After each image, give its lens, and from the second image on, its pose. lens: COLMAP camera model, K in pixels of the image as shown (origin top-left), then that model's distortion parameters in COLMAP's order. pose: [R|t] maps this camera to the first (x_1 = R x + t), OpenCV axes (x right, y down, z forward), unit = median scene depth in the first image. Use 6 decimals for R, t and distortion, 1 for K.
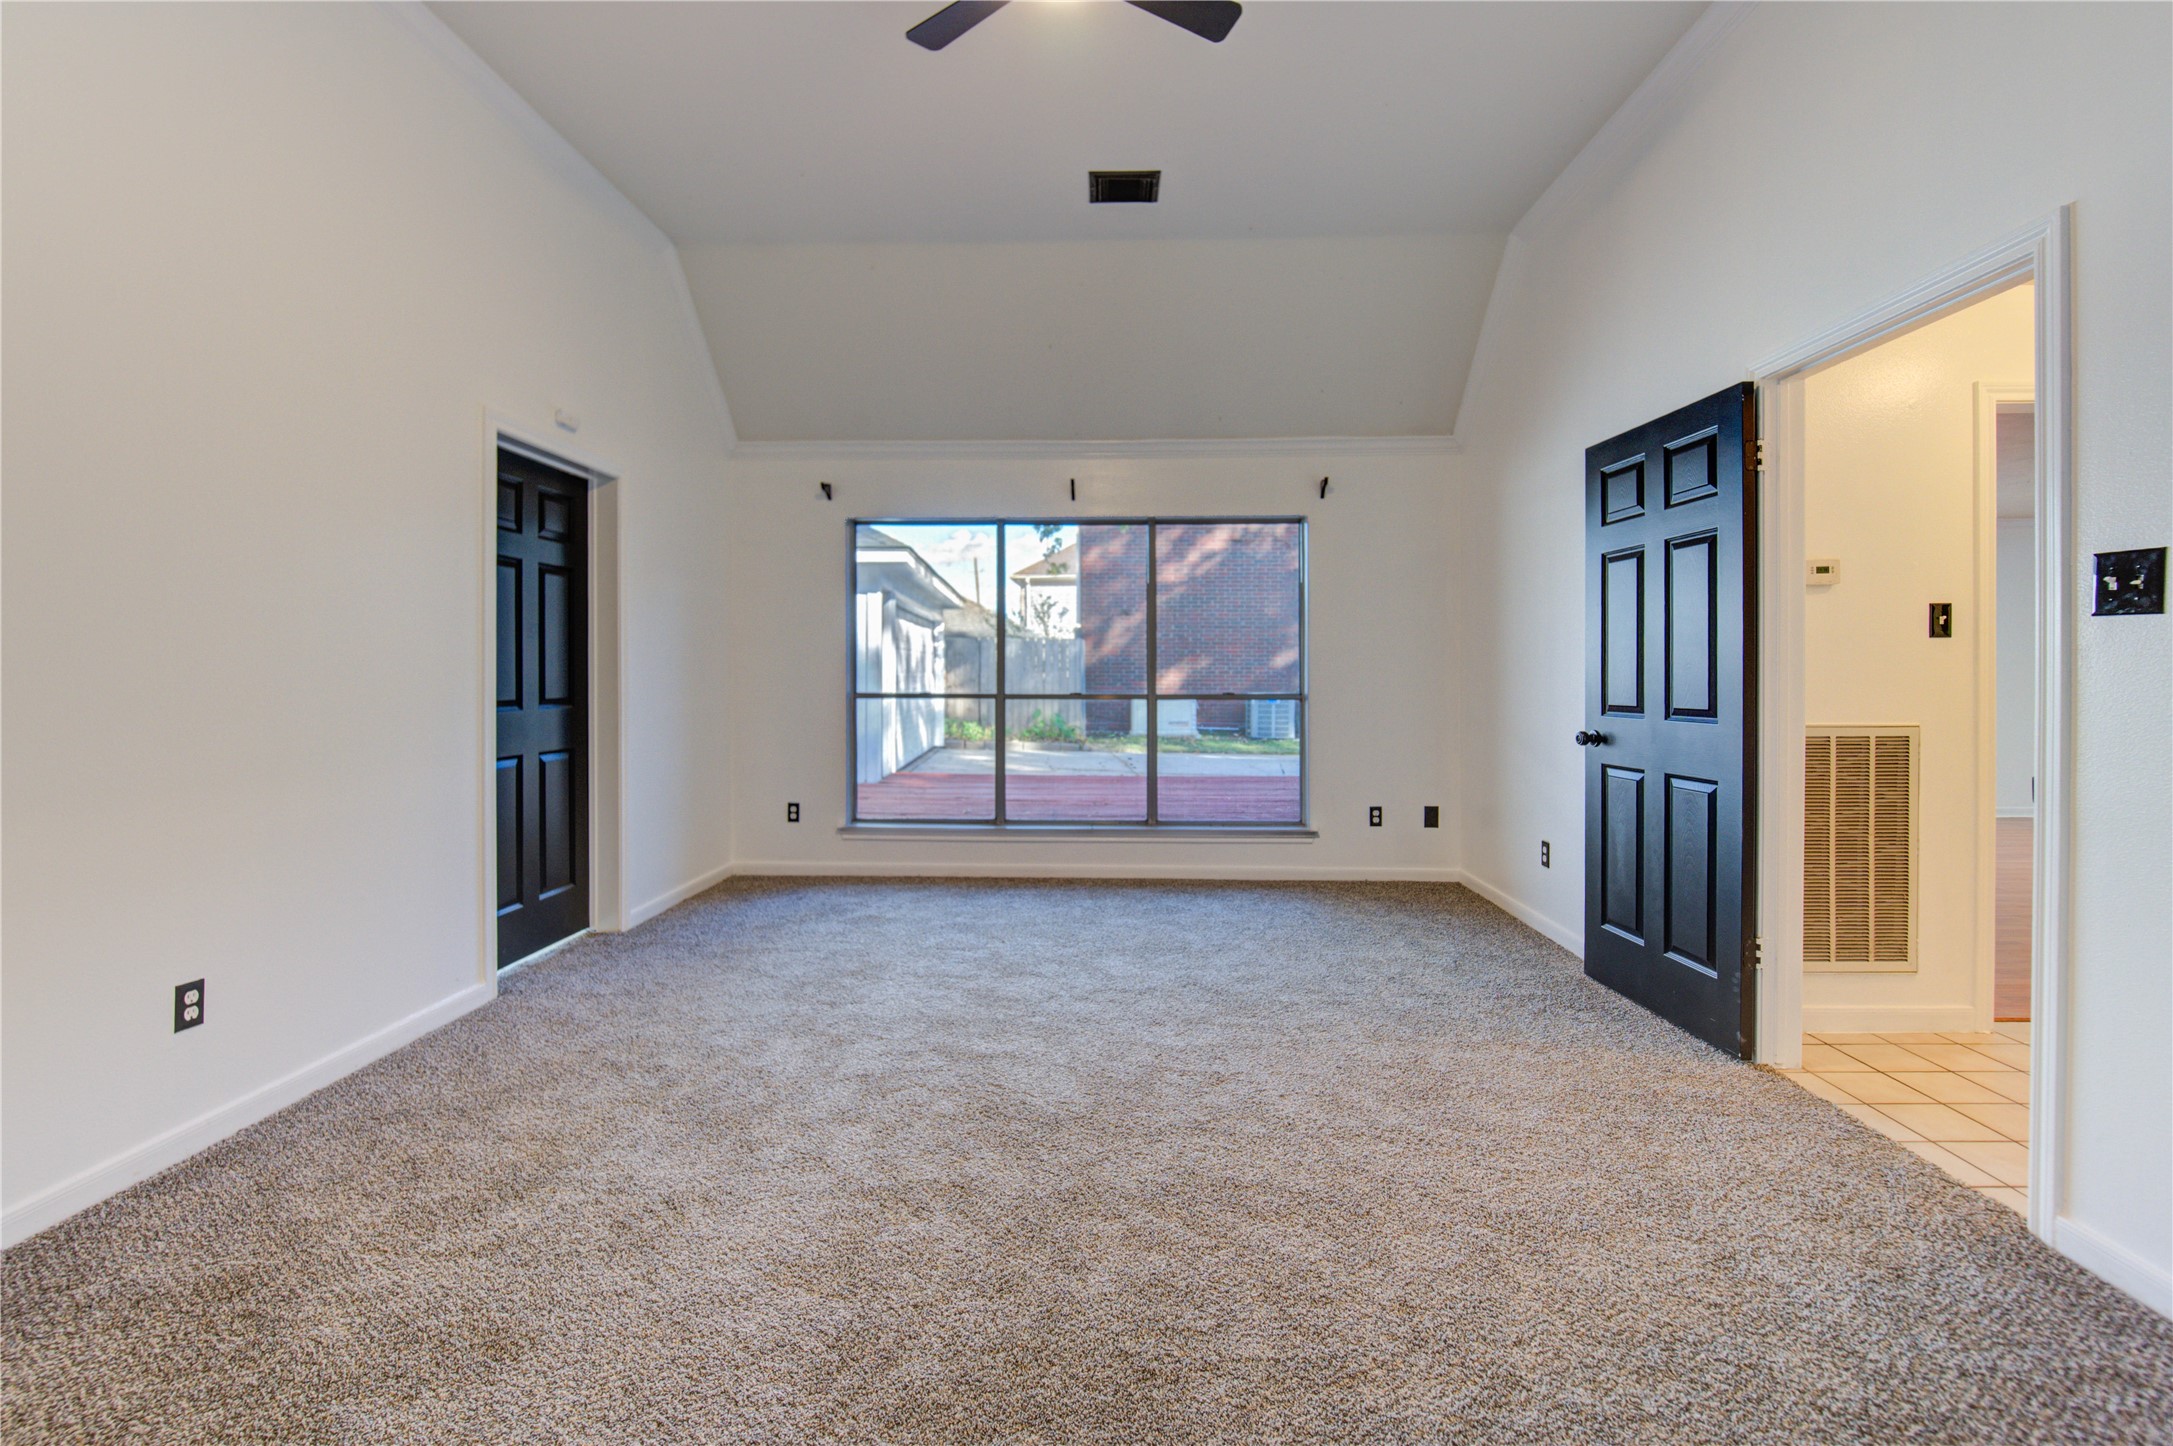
lens RADIAL K [[903.3, 0, 1061.5], [0, 903.3, 693.8], [0, 0, 1]] dist [-0.006982, -0.001947]
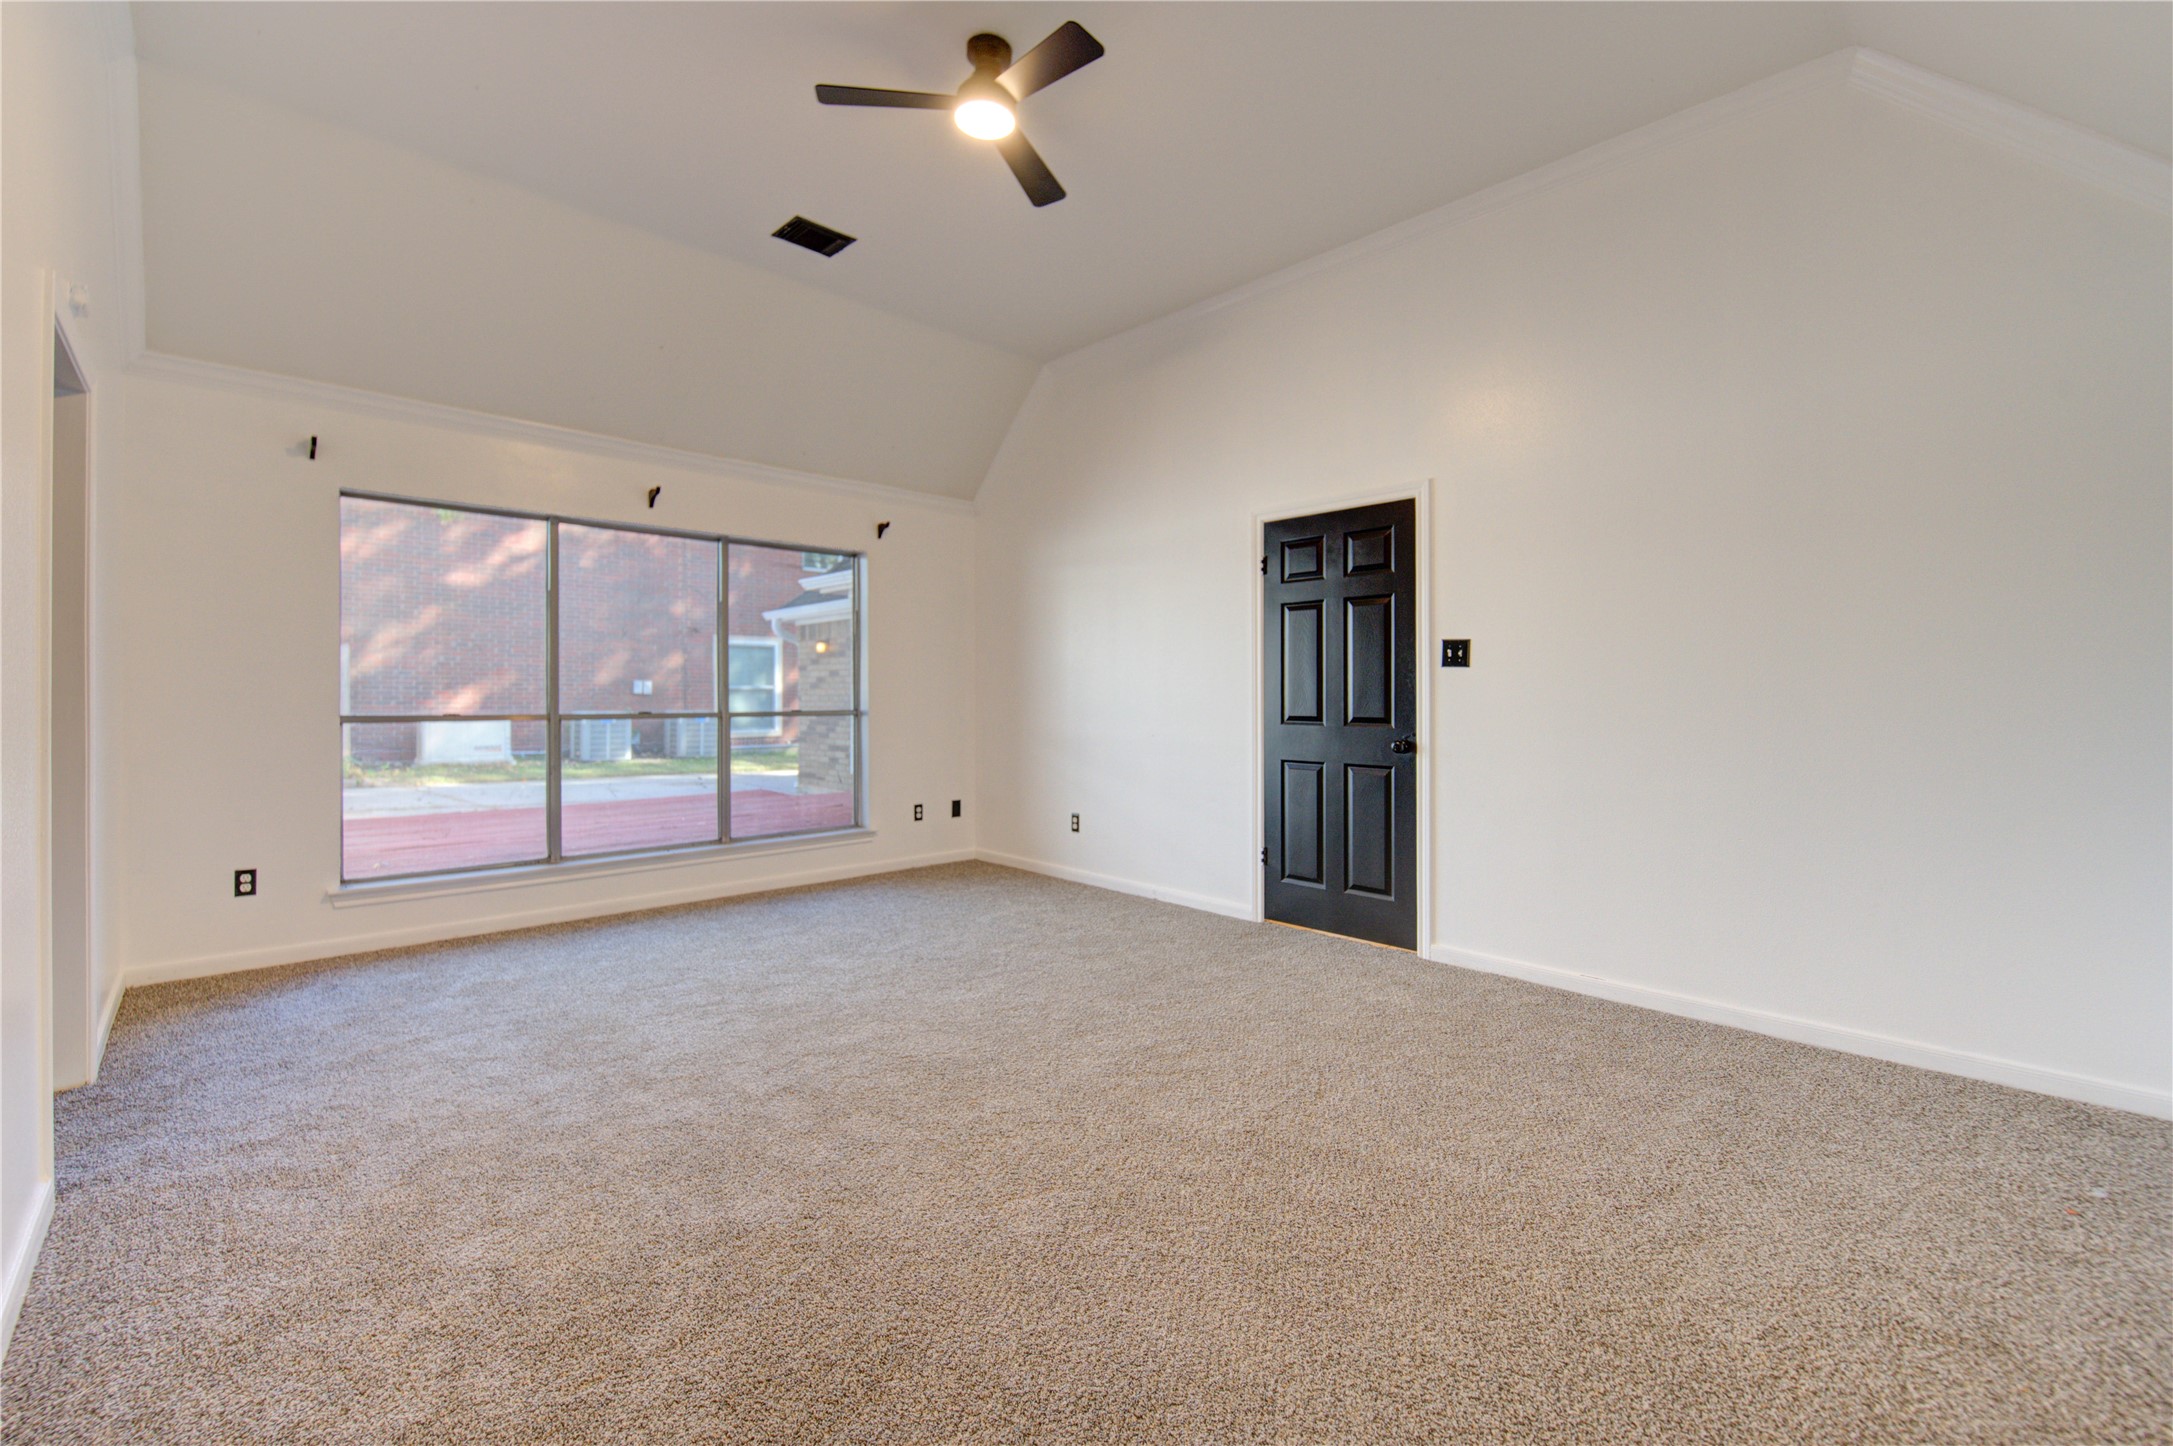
lens RADIAL K [[903.3, 0, 1066.6], [0, 903.3, 703.8], [0, 0, 1]] dist [-0.006982, -0.001947]
pose [[0.701363, -0.007306, 0.712767, -0.373247], [0.013465, 0.999905, -0.003001, -0.000661], [-0.712677, 0.011702, 0.701395, 0.031262]]
